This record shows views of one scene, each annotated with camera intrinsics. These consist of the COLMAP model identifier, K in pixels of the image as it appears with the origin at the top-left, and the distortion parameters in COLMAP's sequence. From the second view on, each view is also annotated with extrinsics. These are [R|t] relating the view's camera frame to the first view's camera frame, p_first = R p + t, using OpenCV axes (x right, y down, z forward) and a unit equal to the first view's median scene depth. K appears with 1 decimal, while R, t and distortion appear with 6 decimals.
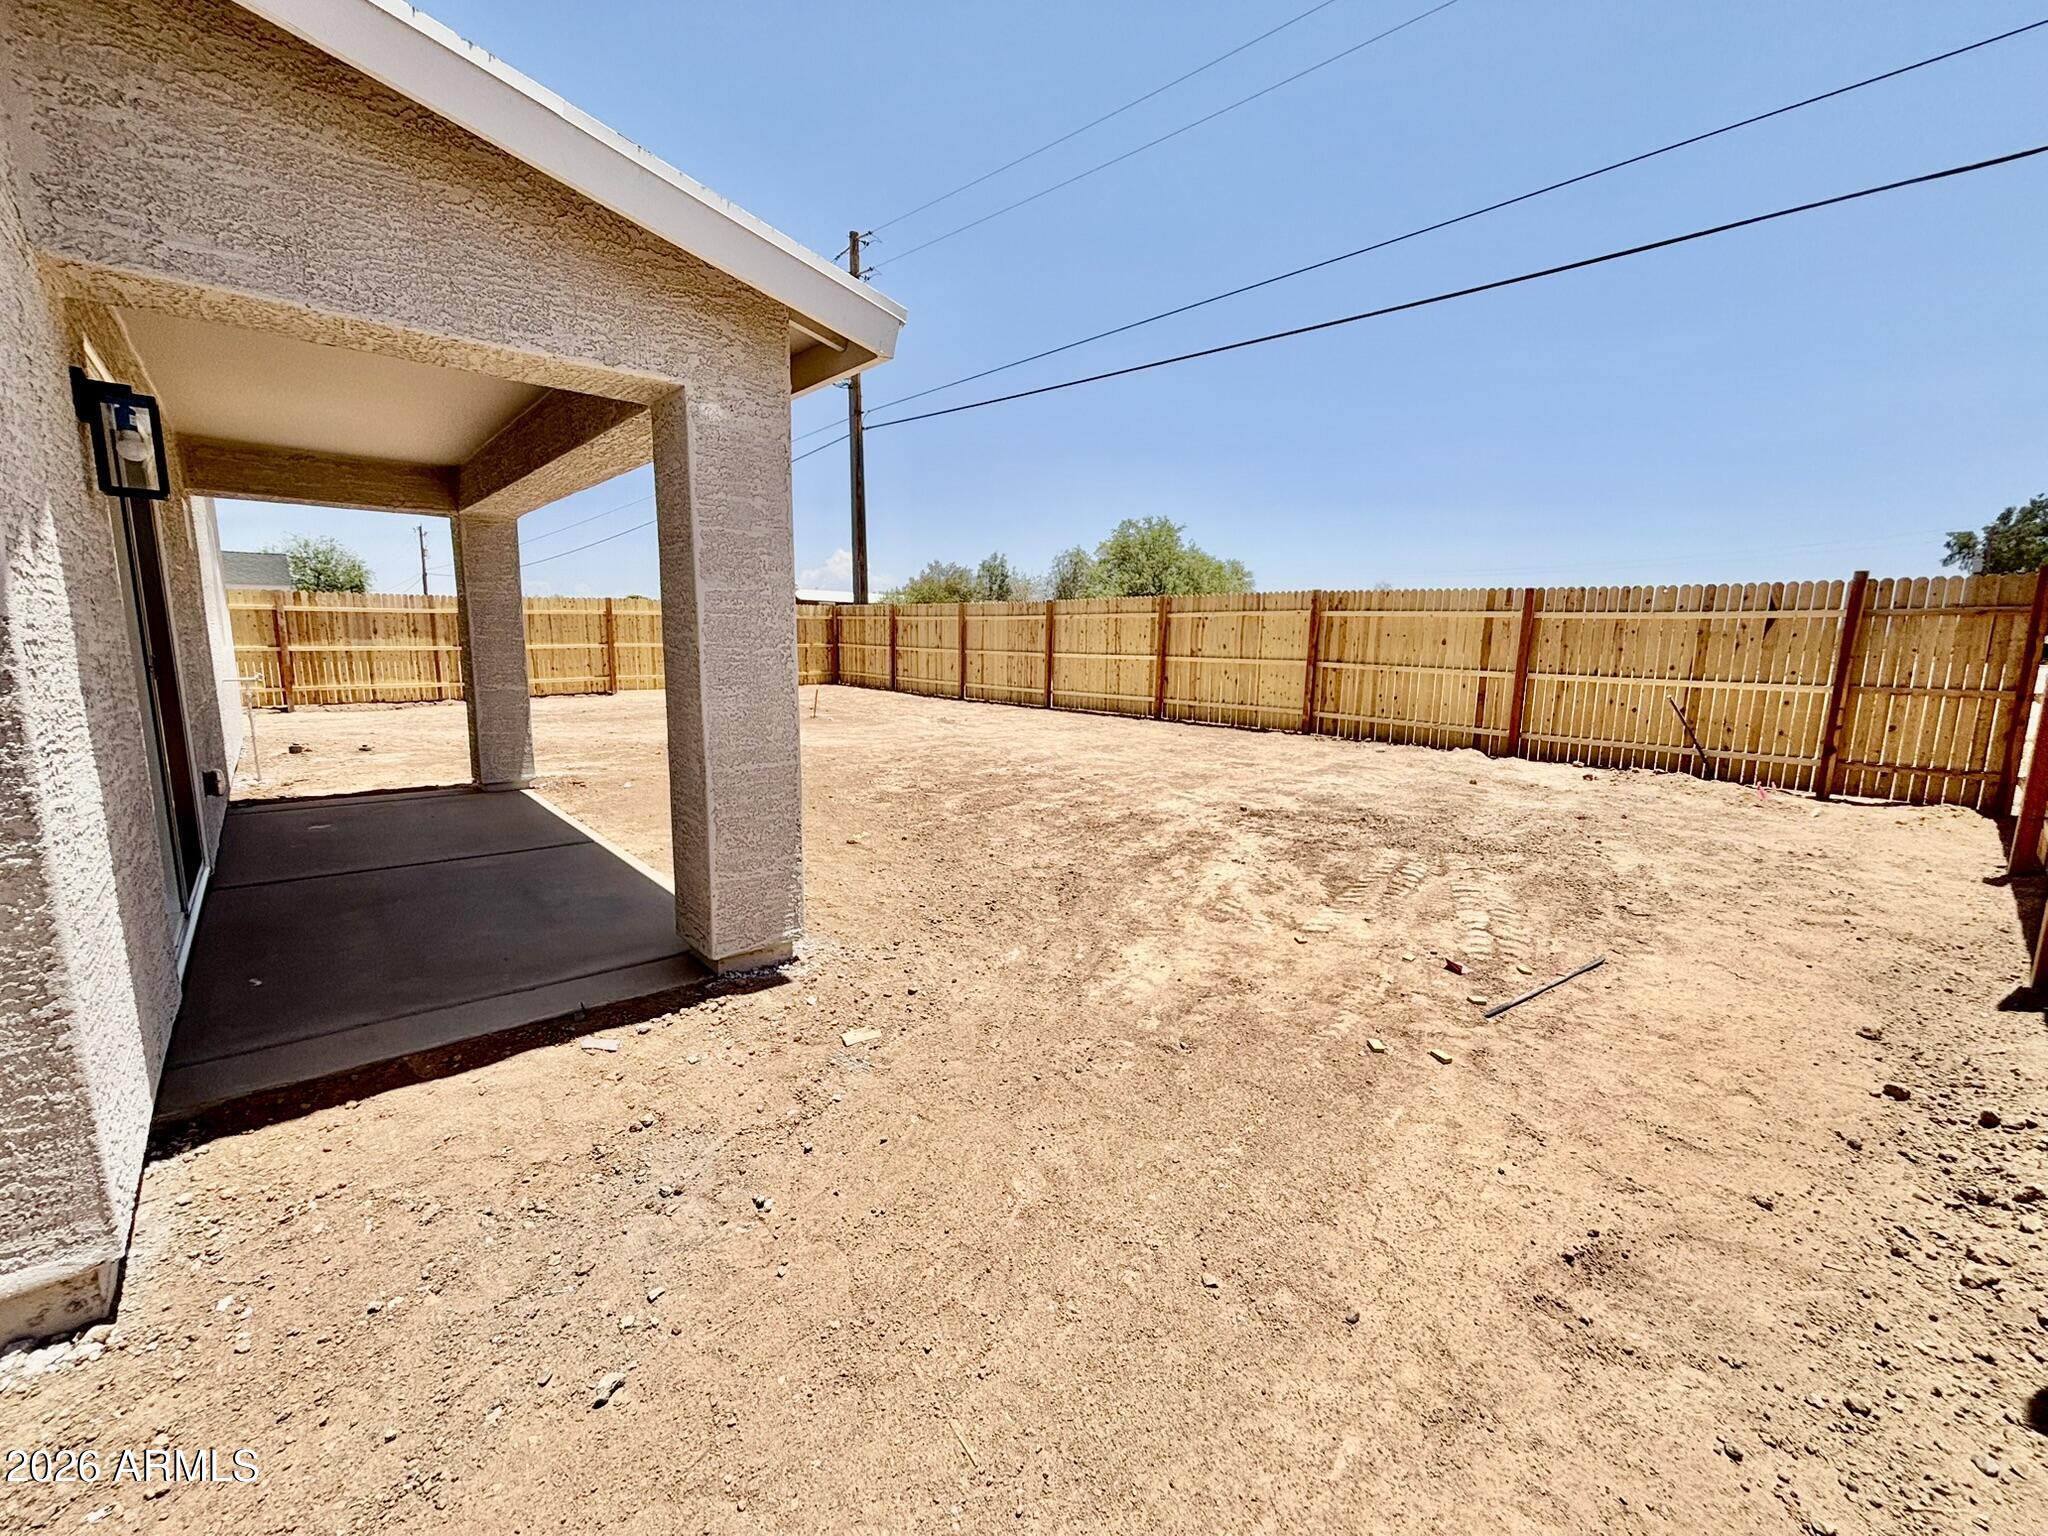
lens RADIAL K [[832.2, 0, 1016.2], [0, 832.2, 768.3], [0, 0, 1]] dist [0.001346, -0.000577]
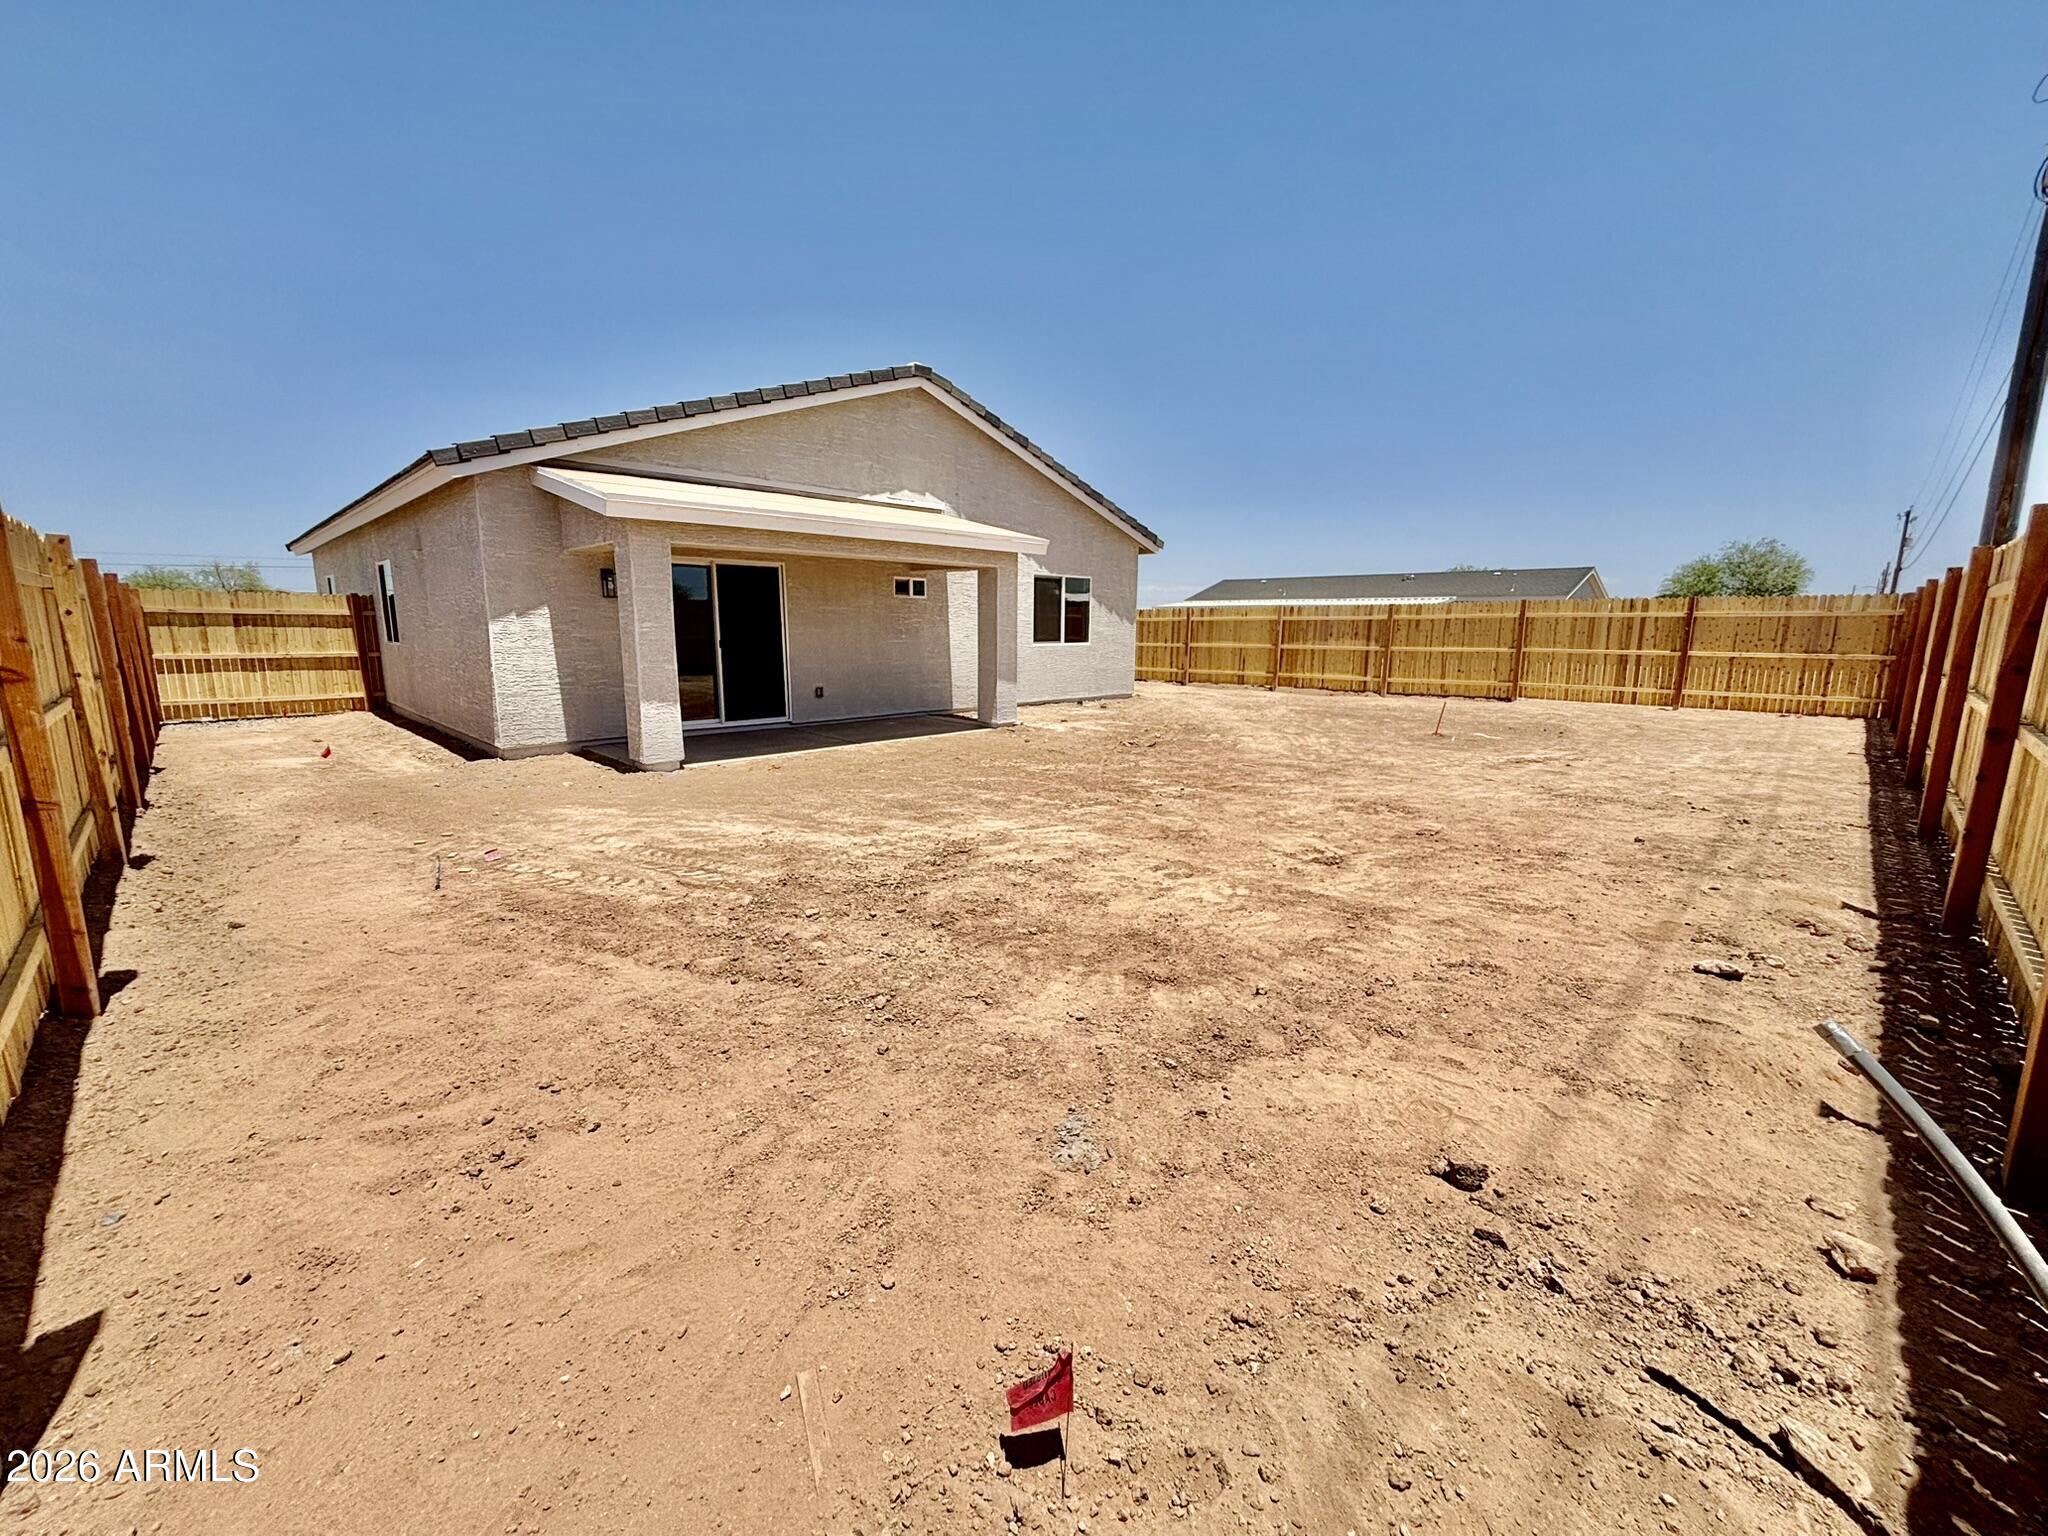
lens RADIAL K [[832.2, 0, 1023.4], [0, 832.2, 767.2], [0, 0, 1]] dist [0.001346, -0.000577]
pose [[0.062388, 0.157020, -0.985623, 0.523828], [-0.164181, 0.975708, 0.145048, -0.074606], [0.984455, 0.152771, 0.086652, 0.459019]]
